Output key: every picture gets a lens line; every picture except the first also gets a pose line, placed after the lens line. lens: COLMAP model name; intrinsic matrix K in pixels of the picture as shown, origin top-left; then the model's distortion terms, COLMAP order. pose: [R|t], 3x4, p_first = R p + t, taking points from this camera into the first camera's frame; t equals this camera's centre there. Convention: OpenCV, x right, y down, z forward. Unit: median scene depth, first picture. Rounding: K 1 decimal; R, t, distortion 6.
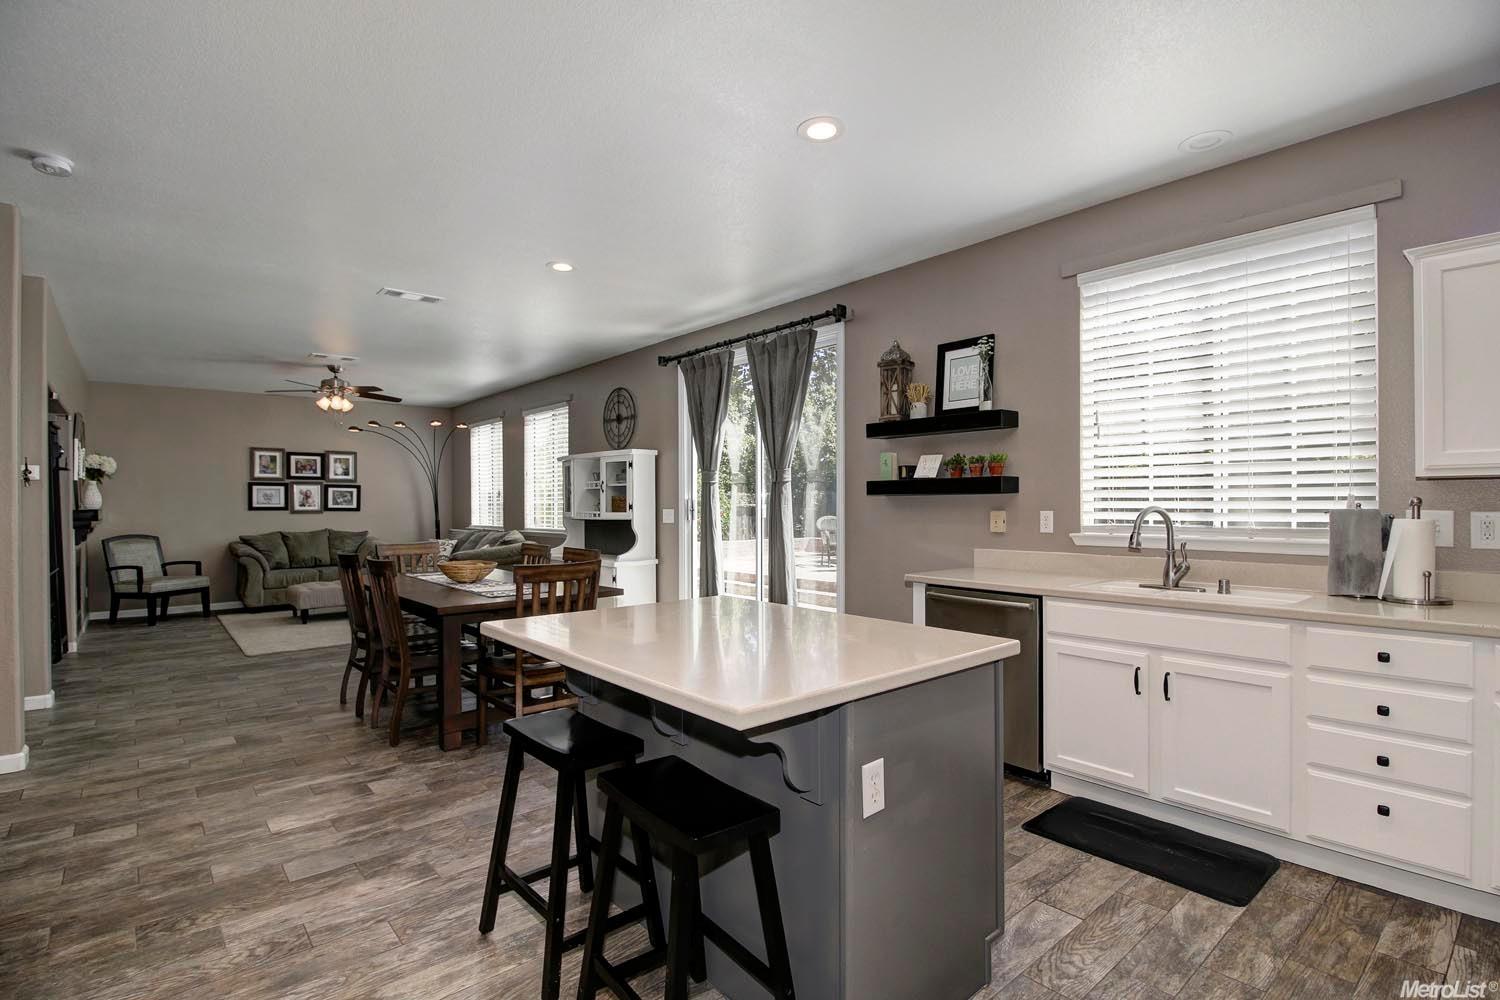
lens RADIAL K [[714.0, 0, 750.5], [0, 714.0, 505.1], [0, 0, 1]] dist [-0.002849, -0.014331]
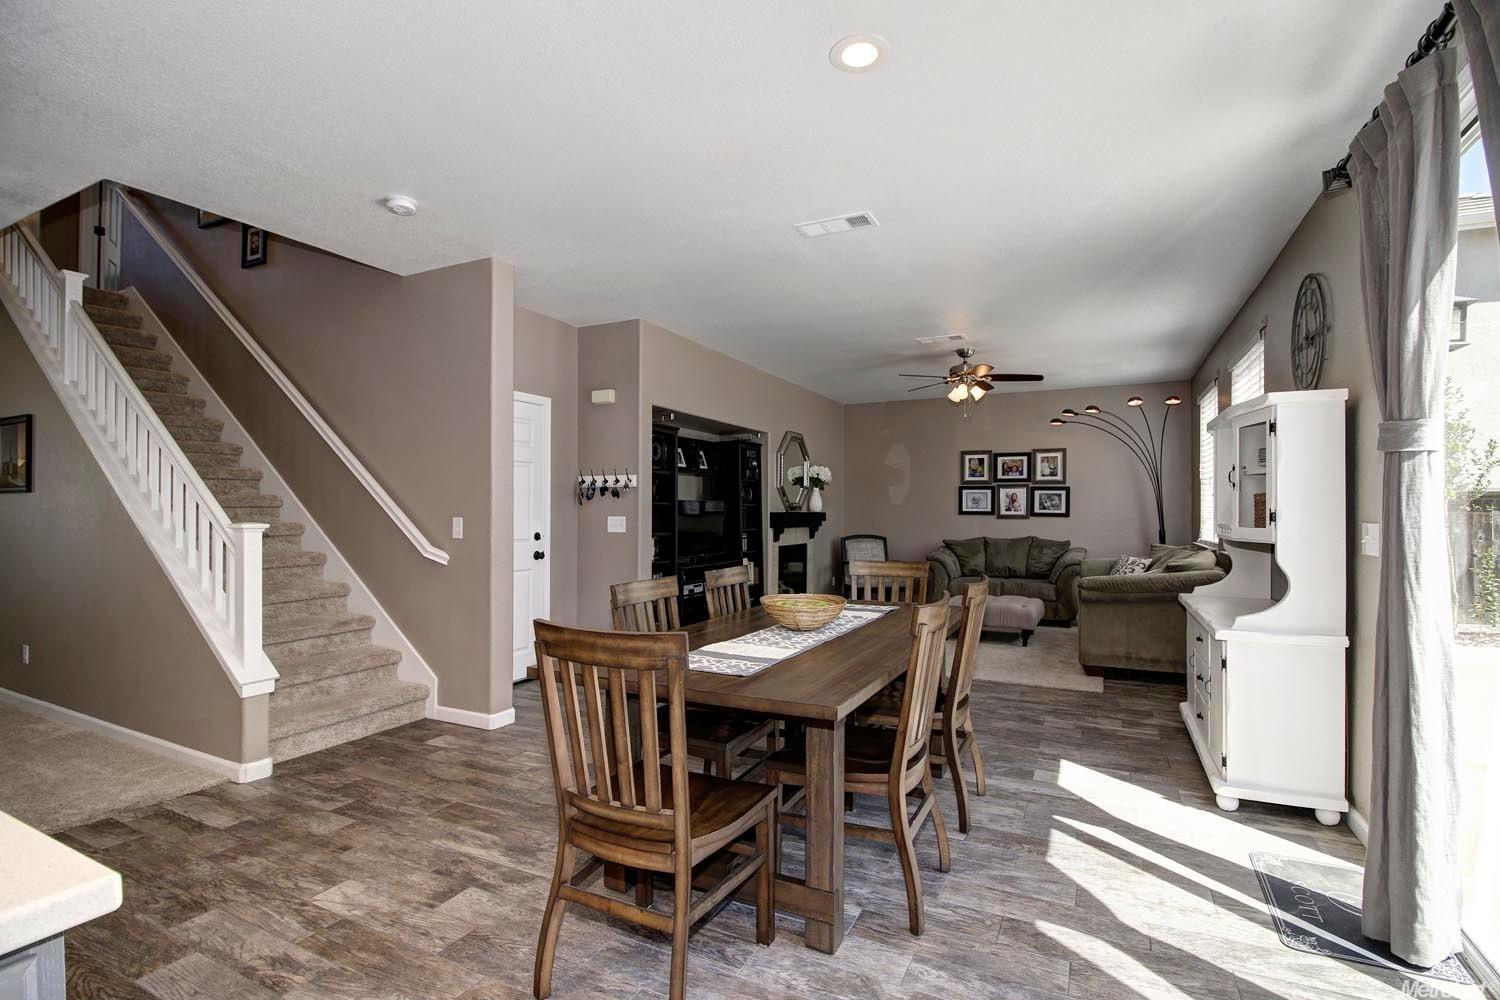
lens RADIAL K [[700.6, 0, 750.7], [0, 700.6, 505.1], [0, 0, 1]] dist [-0.000203, -0.014093]
pose [[0.386748, -0.000332, -0.922185, 0.110440], [-0.006066, 0.999977, -0.002904, -0.001549], [0.922165, 0.006717, 0.386737, 0.452925]]
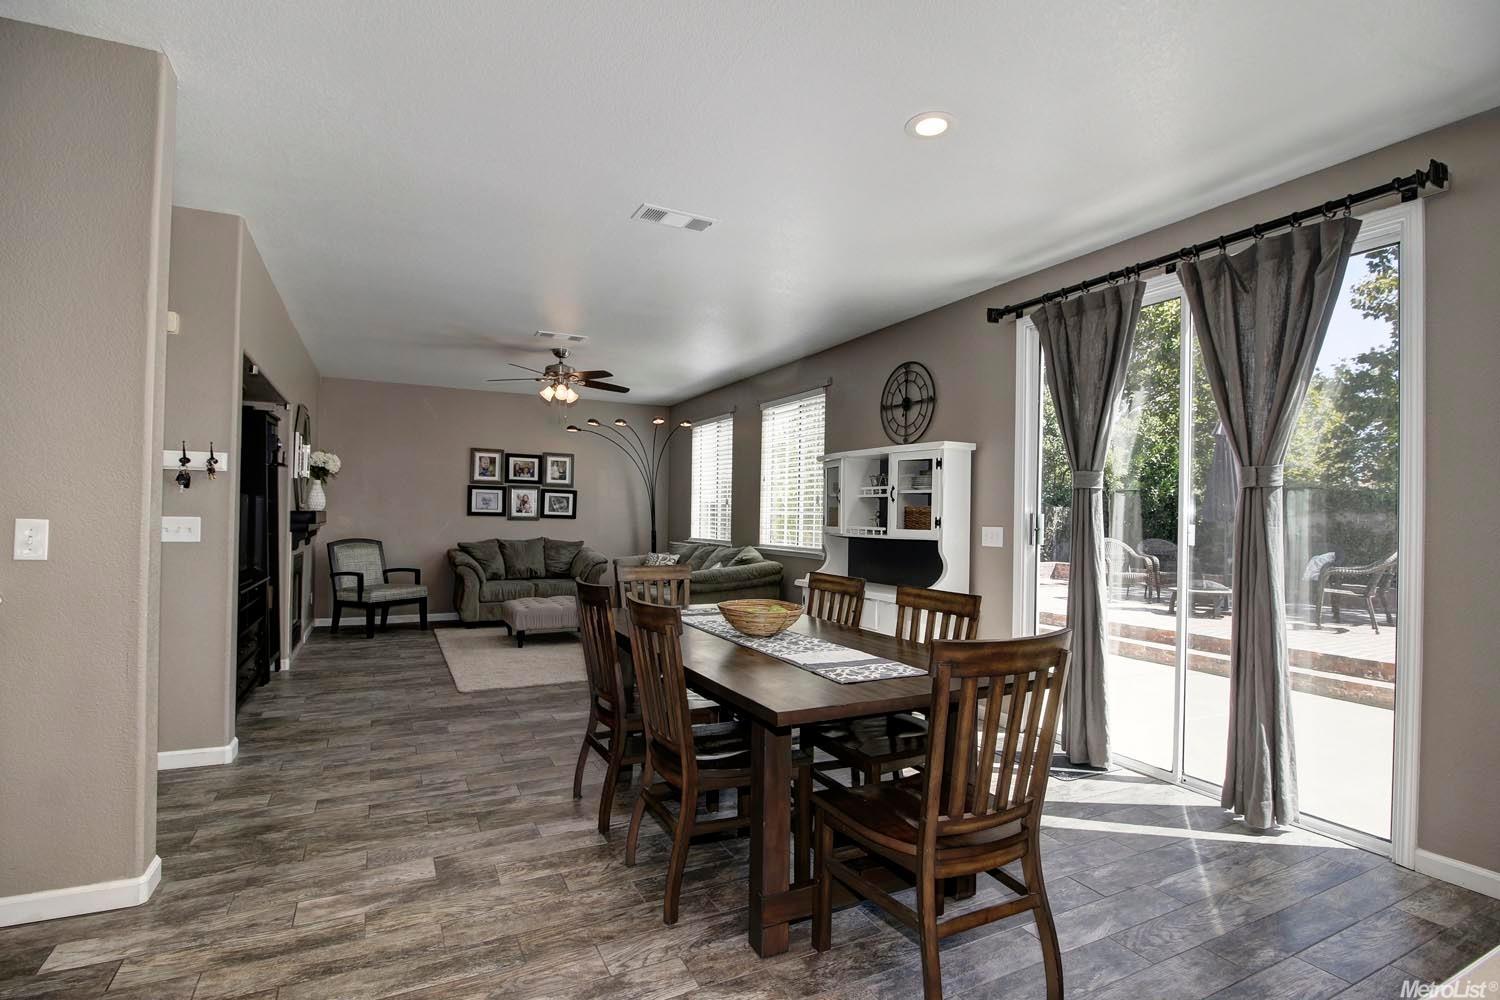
lens RADIAL K [[711.8, 0, 743.4], [0, 711.8, 507.3], [0, 0, 1]] dist [-0.000295, -0.015414]
pose [[0.969319, 0.018906, -0.245077, -0.163495], [-0.022746, 0.999659, -0.012850, 0.000715], [0.244751, 0.018030, 0.969418, 0.236091]]
